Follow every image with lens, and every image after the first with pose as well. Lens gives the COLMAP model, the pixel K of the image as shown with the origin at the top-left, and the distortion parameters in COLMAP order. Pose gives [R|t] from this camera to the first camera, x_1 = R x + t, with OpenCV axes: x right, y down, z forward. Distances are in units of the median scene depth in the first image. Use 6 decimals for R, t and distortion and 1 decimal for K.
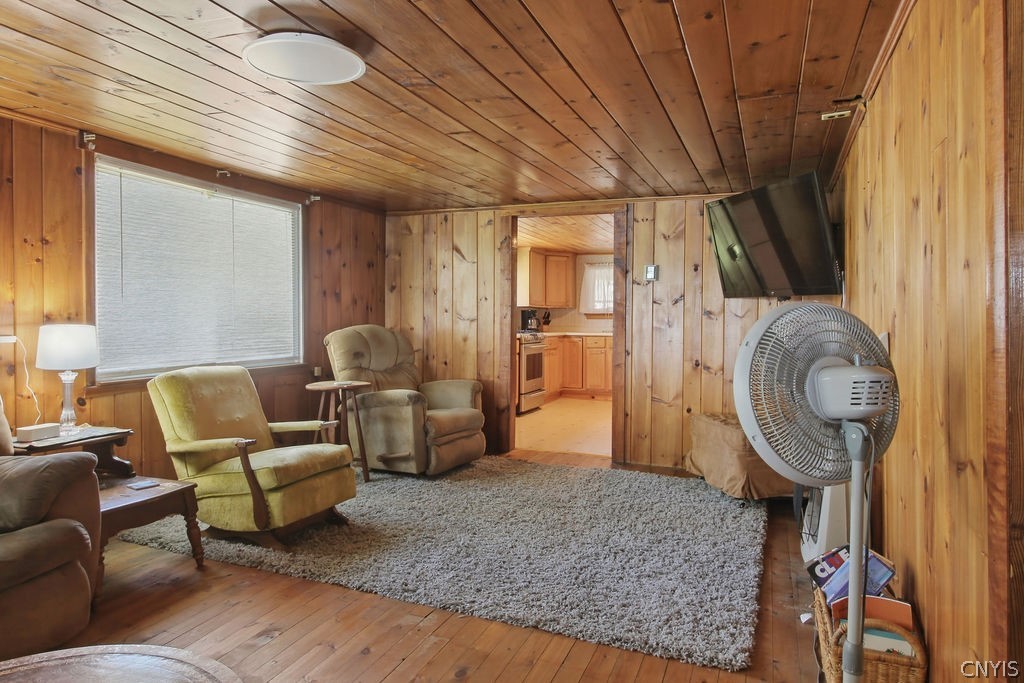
lens RADIAL K [[643.8, 0, 503.2], [0, 643.8, 331.9], [0, 0, 1]] dist [0.021691, -0.028091]
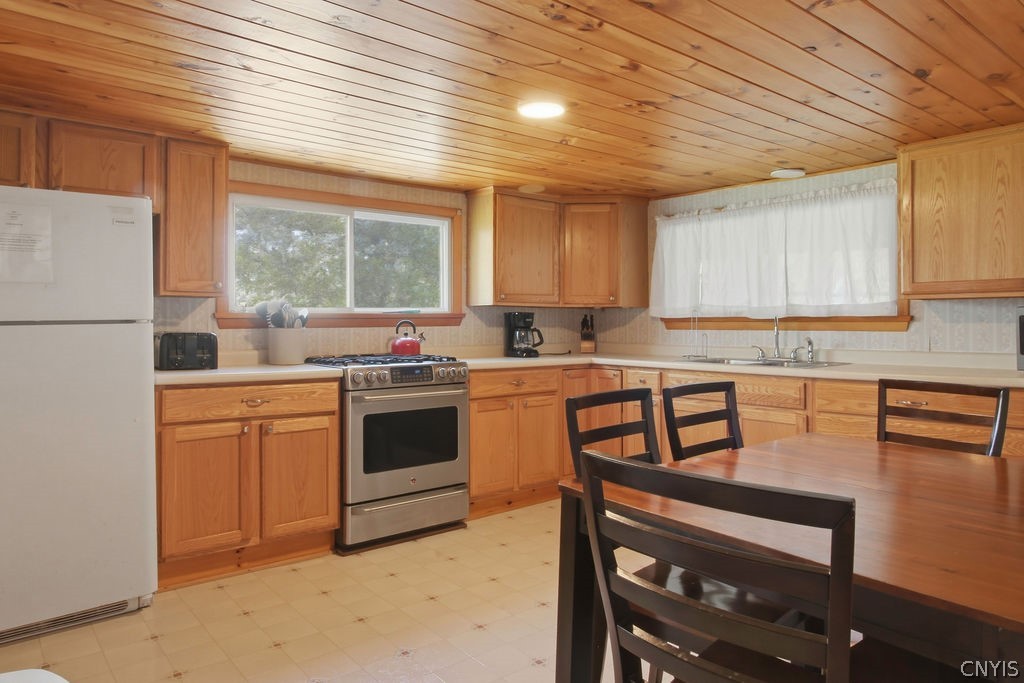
lens RADIAL K [[662.2, 0, 510.4], [0, 662.2, 320.6], [0, 0, 1]] dist [0.006822, -0.001930]
pose [[0.878994, -0.005630, -0.476800, 0.486404], [-0.004208, 0.999800, -0.019564, -0.029462], [0.476815, 0.019203, 0.878794, 0.919453]]
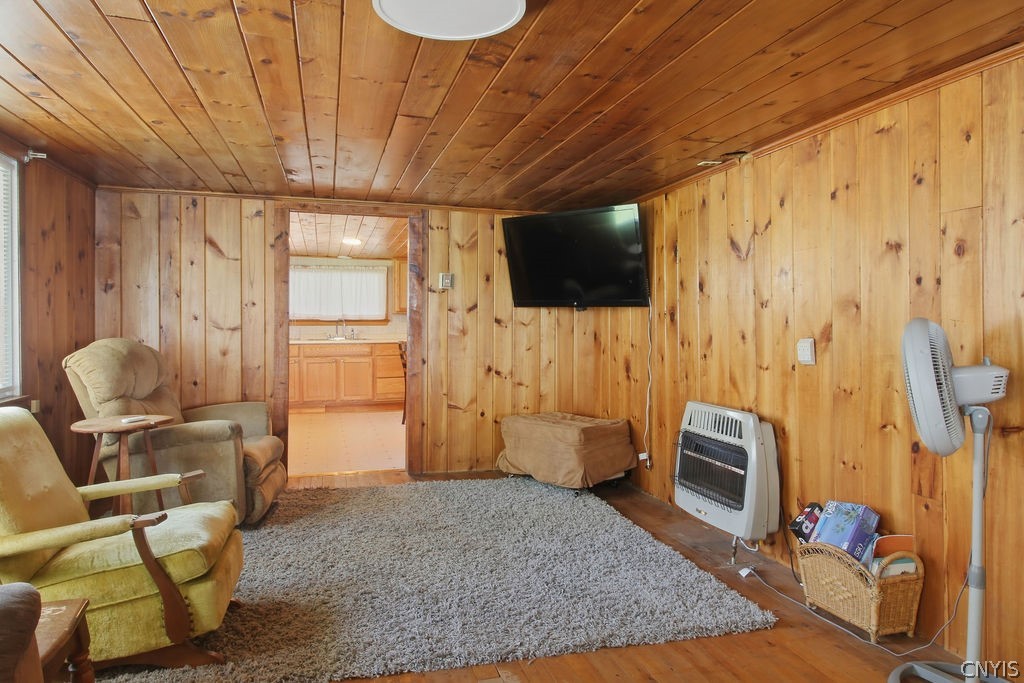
lens RADIAL K [[643.8, 0, 503.2], [0, 643.8, 331.9], [0, 0, 1]] dist [0.021691, -0.028091]
pose [[0.790647, -0.011218, 0.612169, -0.300947], [0.015213, 0.999883, -0.001325, -0.009209], [-0.612083, 0.010360, 0.790725, 0.142985]]
